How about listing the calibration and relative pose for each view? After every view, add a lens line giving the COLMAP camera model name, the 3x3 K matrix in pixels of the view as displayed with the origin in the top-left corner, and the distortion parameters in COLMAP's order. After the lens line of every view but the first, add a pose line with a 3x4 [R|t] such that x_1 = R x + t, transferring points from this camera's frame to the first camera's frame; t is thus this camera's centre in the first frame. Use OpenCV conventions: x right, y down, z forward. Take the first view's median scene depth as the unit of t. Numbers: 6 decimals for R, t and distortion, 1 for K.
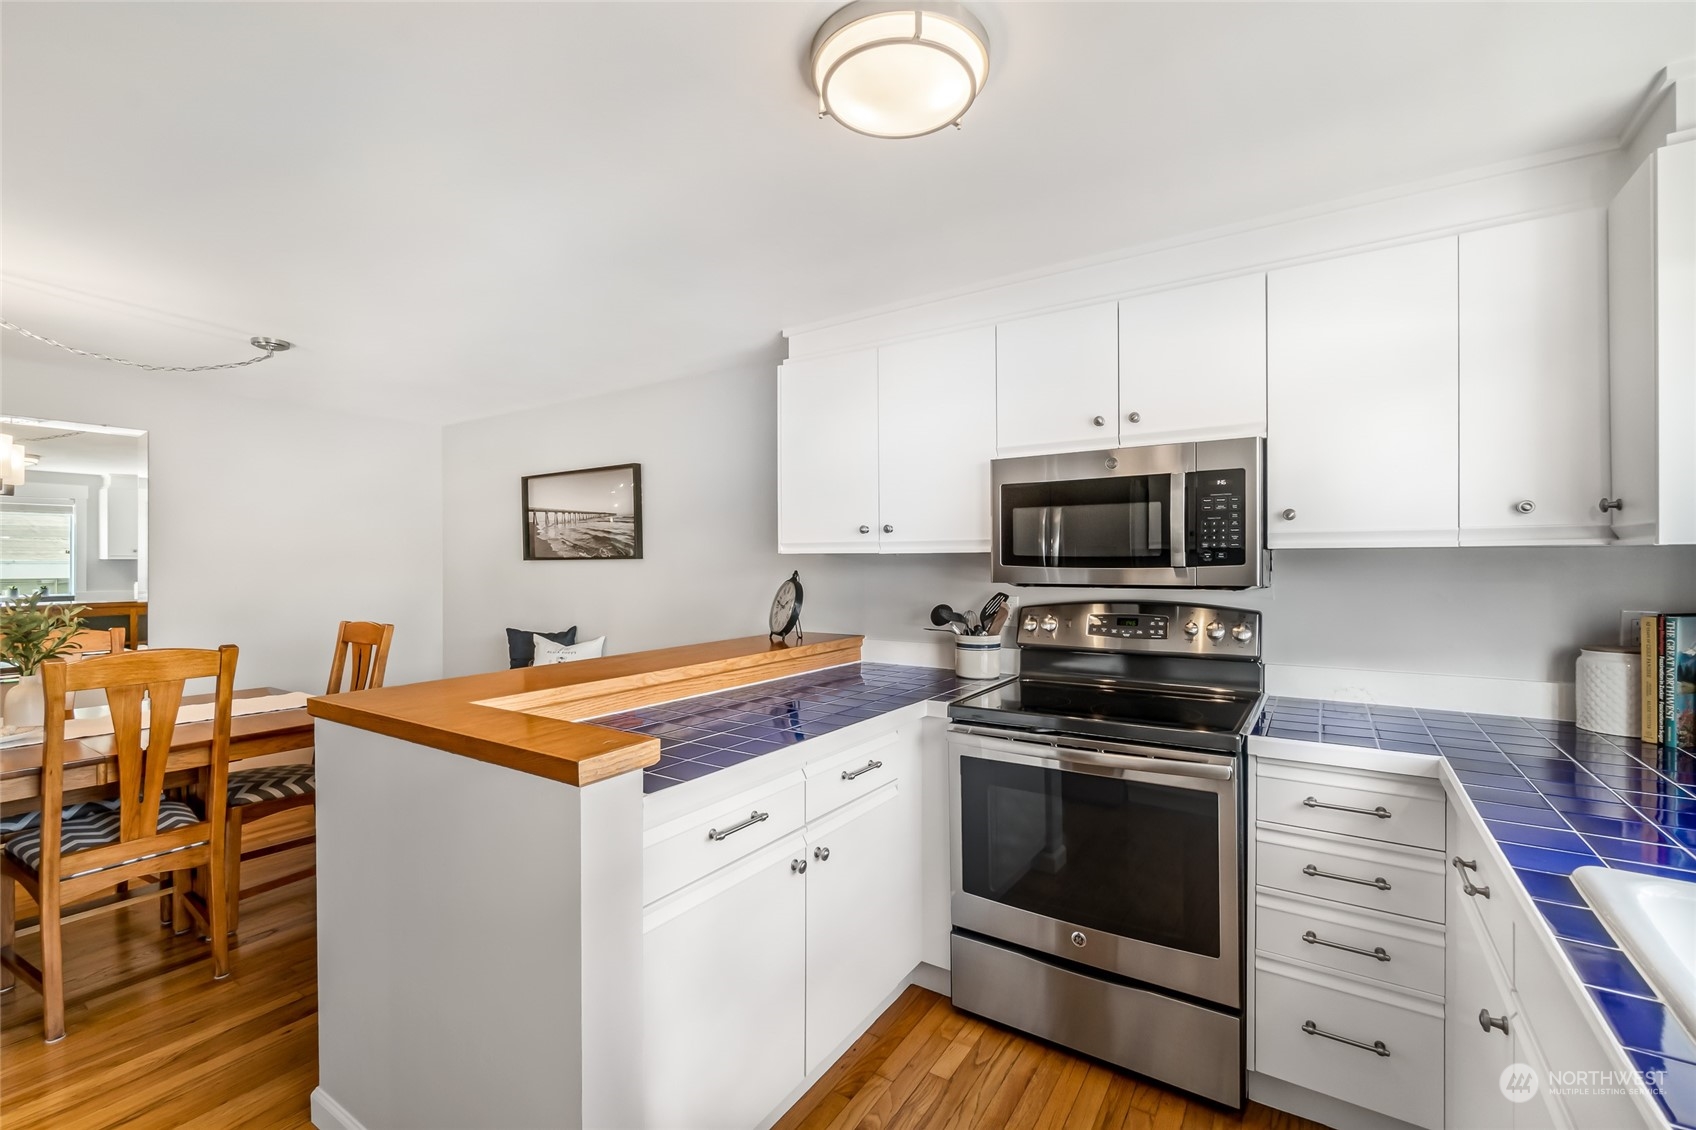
lens RADIAL K [[732.5, 0, 836.3], [0, 732.5, 559.2], [0, 0, 1]] dist [0.003725, 0.000287]
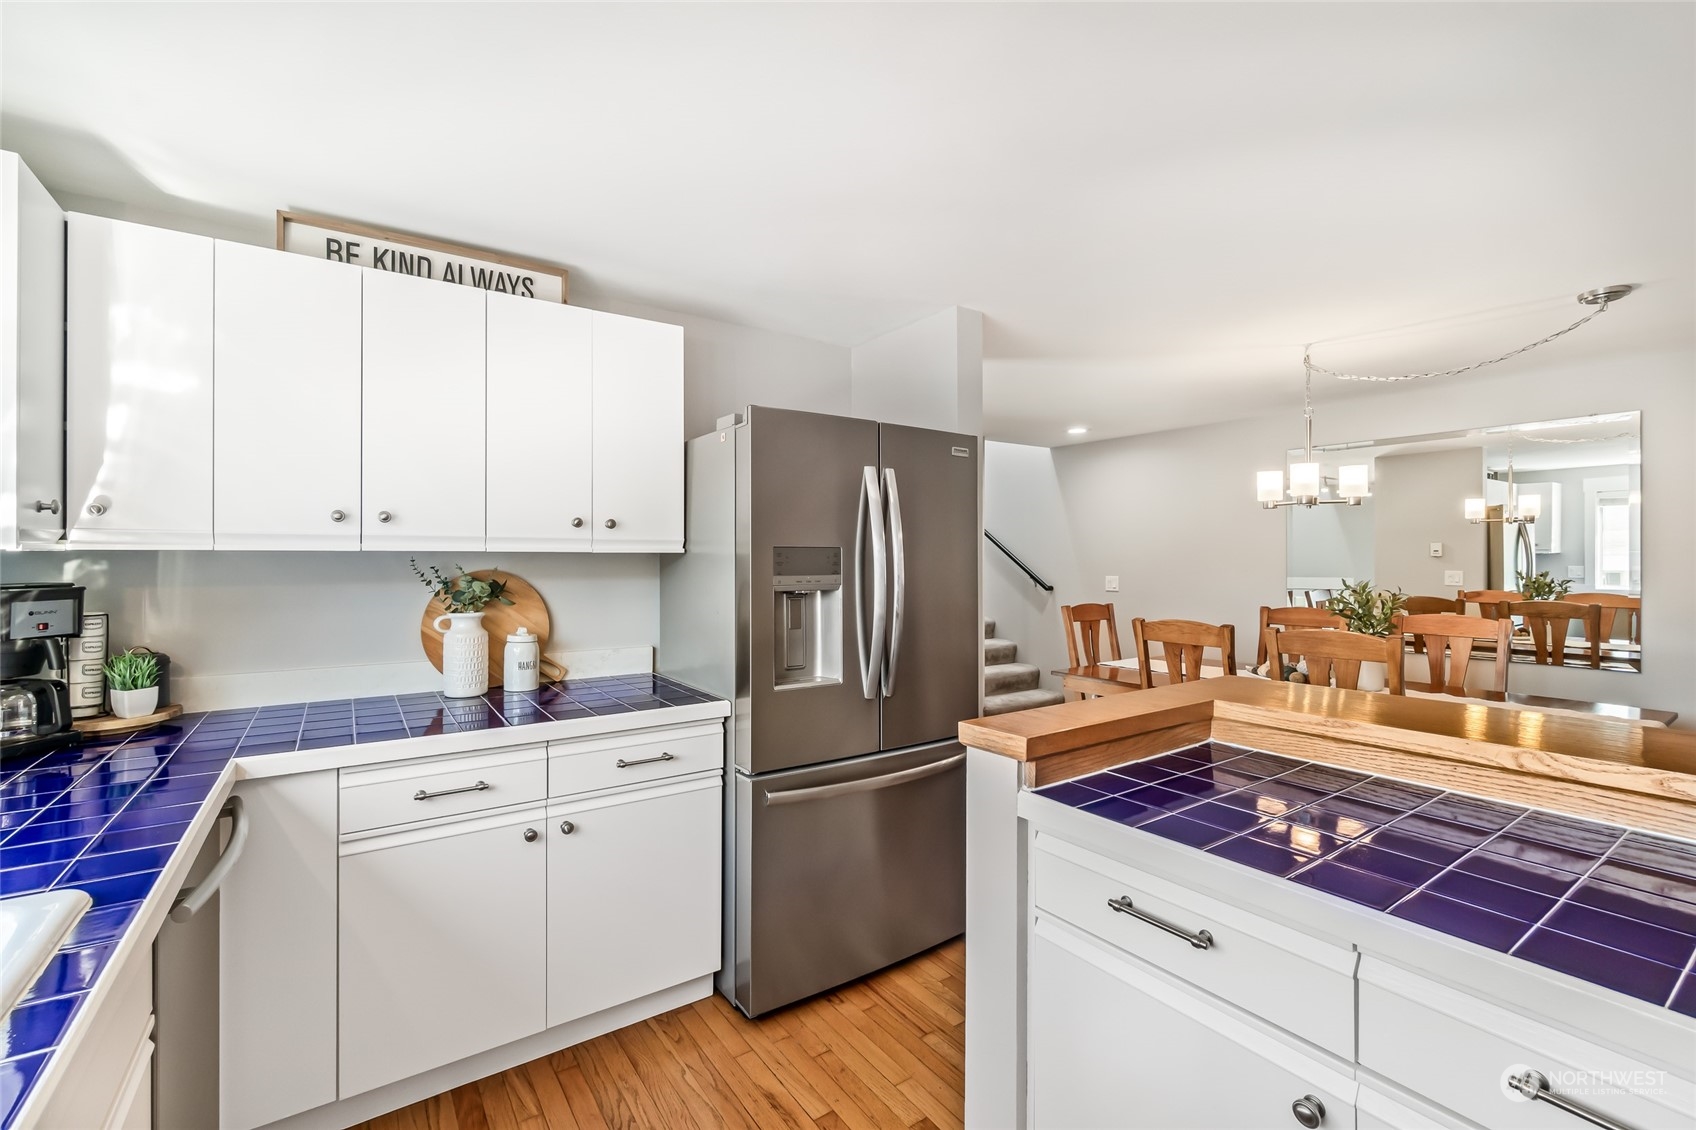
lens RADIAL K [[732.5, 0, 836.3], [0, 732.5, 564.2], [0, 0, 1]] dist [0.003725, 0.000287]
pose [[-0.381855, 0.008177, -0.924186, 0.251439], [0.006049, 0.999962, 0.006348, 0.002118], [0.924202, -0.003167, -0.381890, 0.378744]]
